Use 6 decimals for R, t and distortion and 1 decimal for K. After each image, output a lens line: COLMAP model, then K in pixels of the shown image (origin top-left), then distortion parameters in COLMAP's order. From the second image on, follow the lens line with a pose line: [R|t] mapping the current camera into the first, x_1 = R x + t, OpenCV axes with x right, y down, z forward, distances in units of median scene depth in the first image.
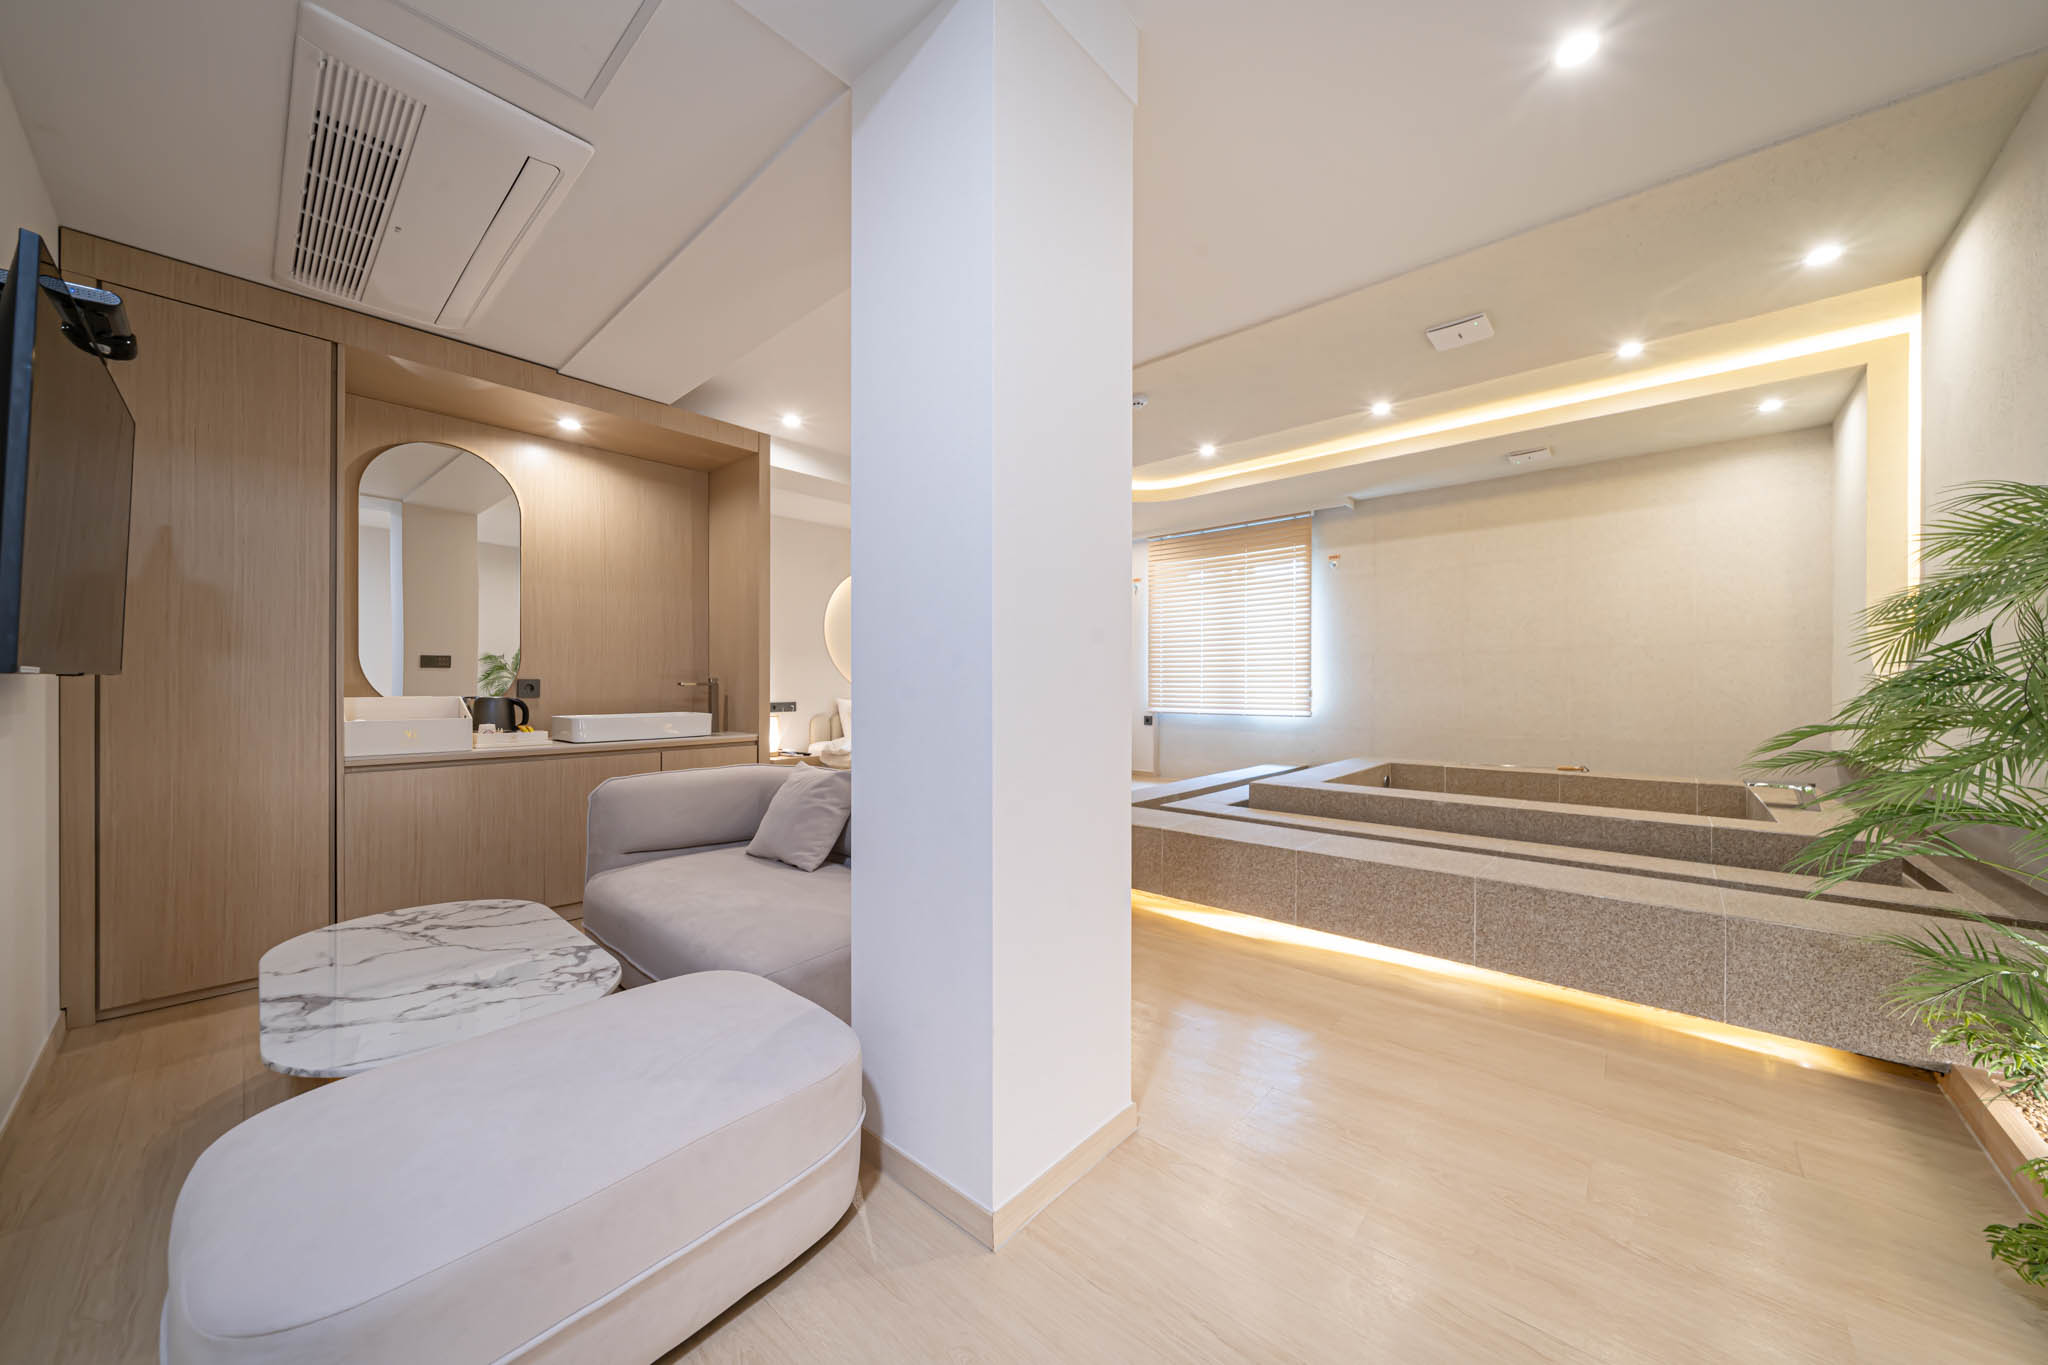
lens RADIAL K [[712.2, 0, 1030.5], [0, 712.2, 680.7], [0, 0, 1]] dist [0.000159, -0.000042]
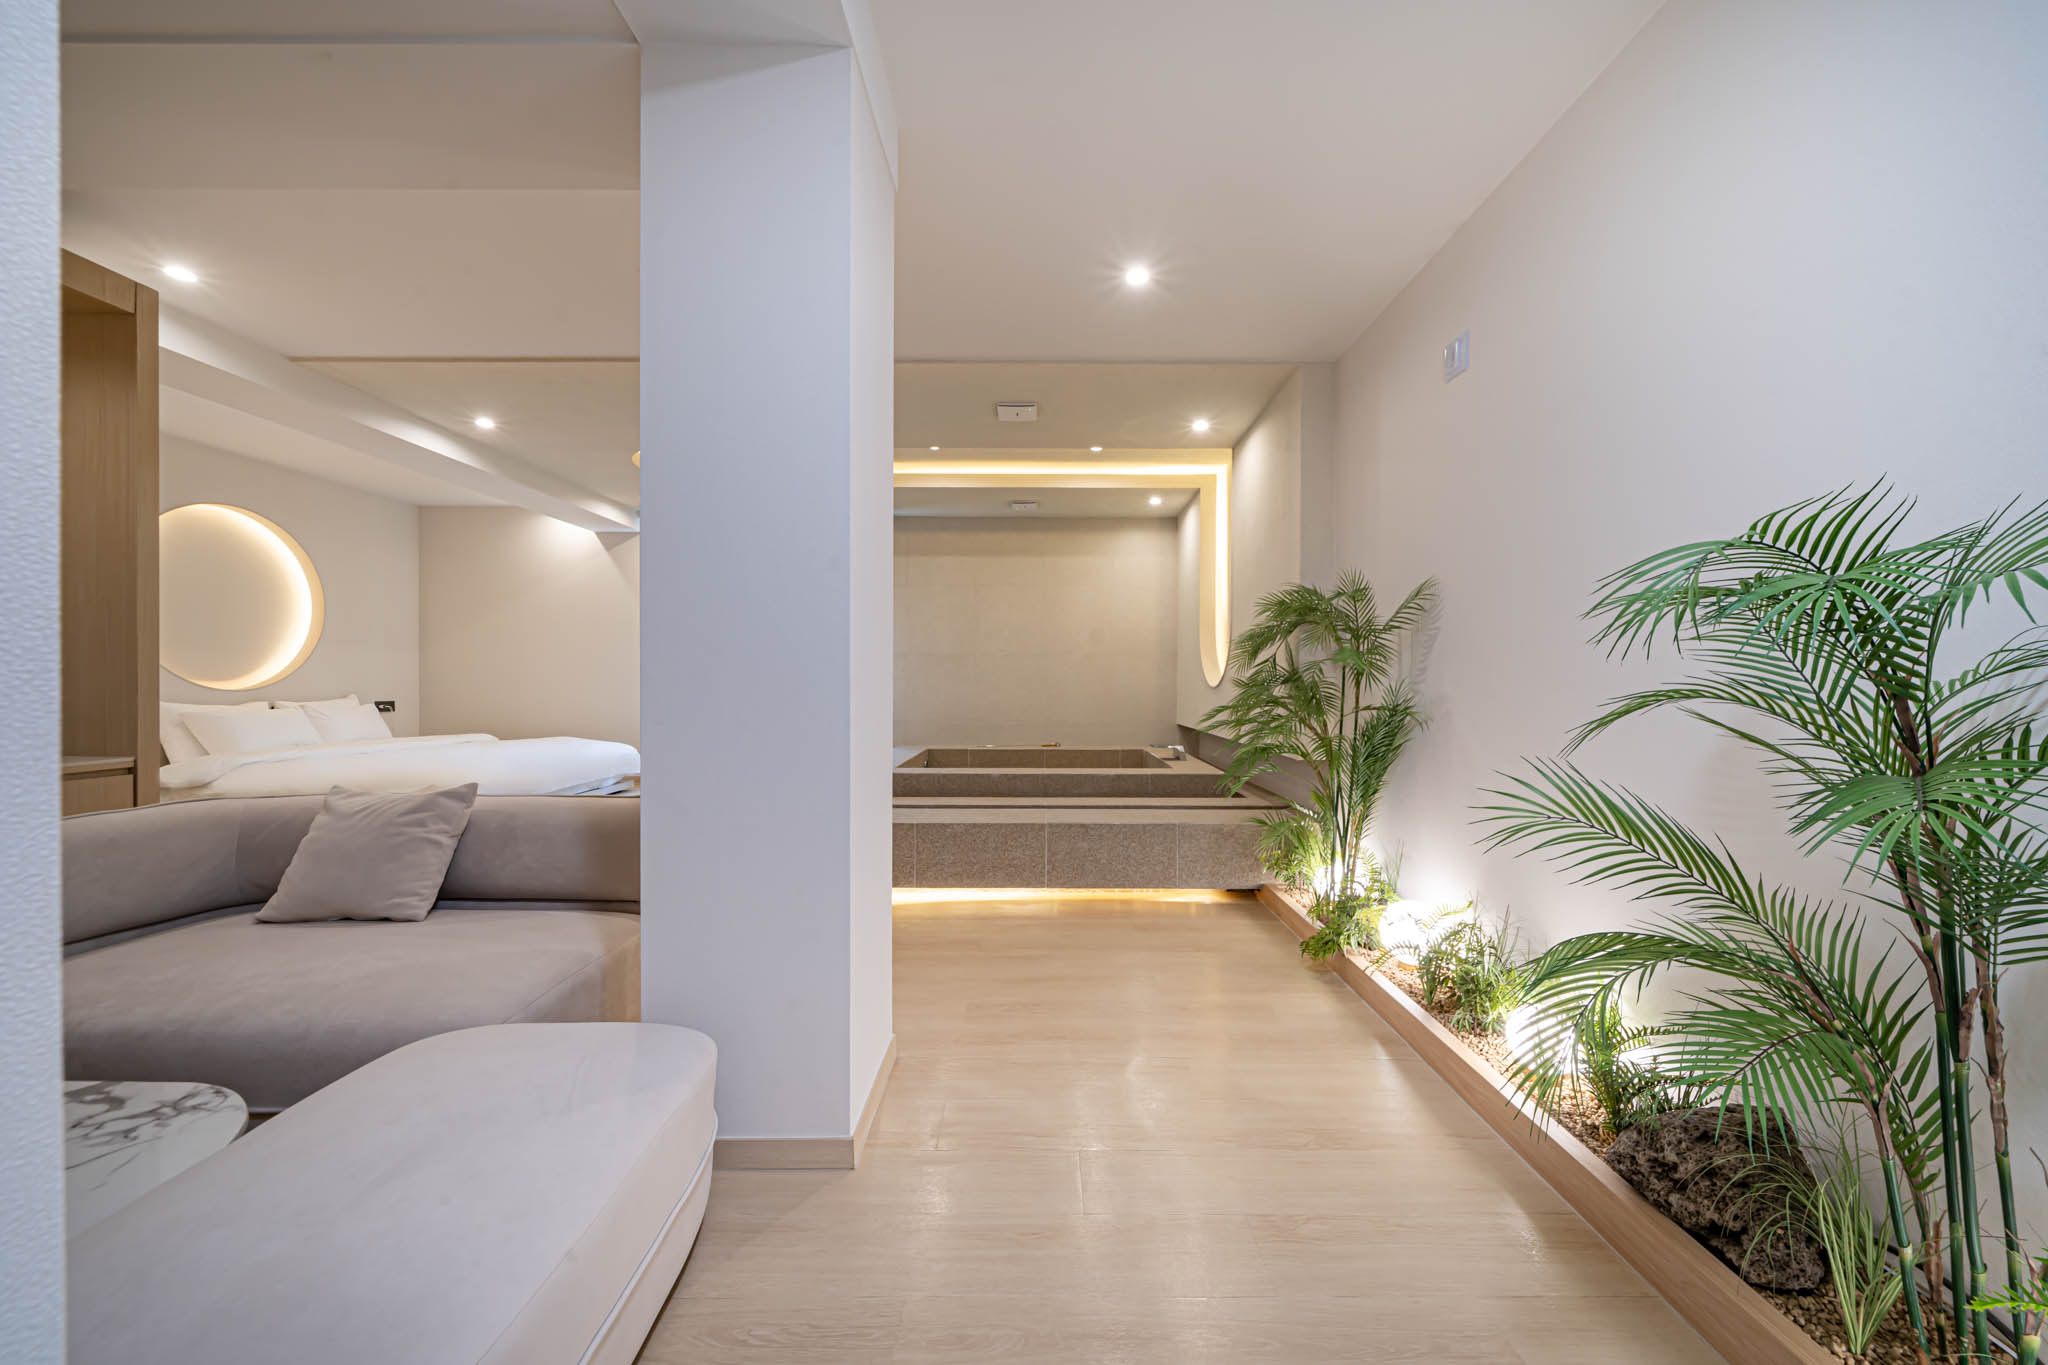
lens RADIAL K [[707.9, 0, 1067.6], [0, 707.9, 687.1], [0, 0, 1]] dist [-0.015637, 0.003442]
pose [[0.744611, -0.002313, 0.667495, -0.264659], [-0.008198, 0.999887, 0.012609, -0.003449], [-0.667448, -0.014861, 0.744508, -0.039312]]
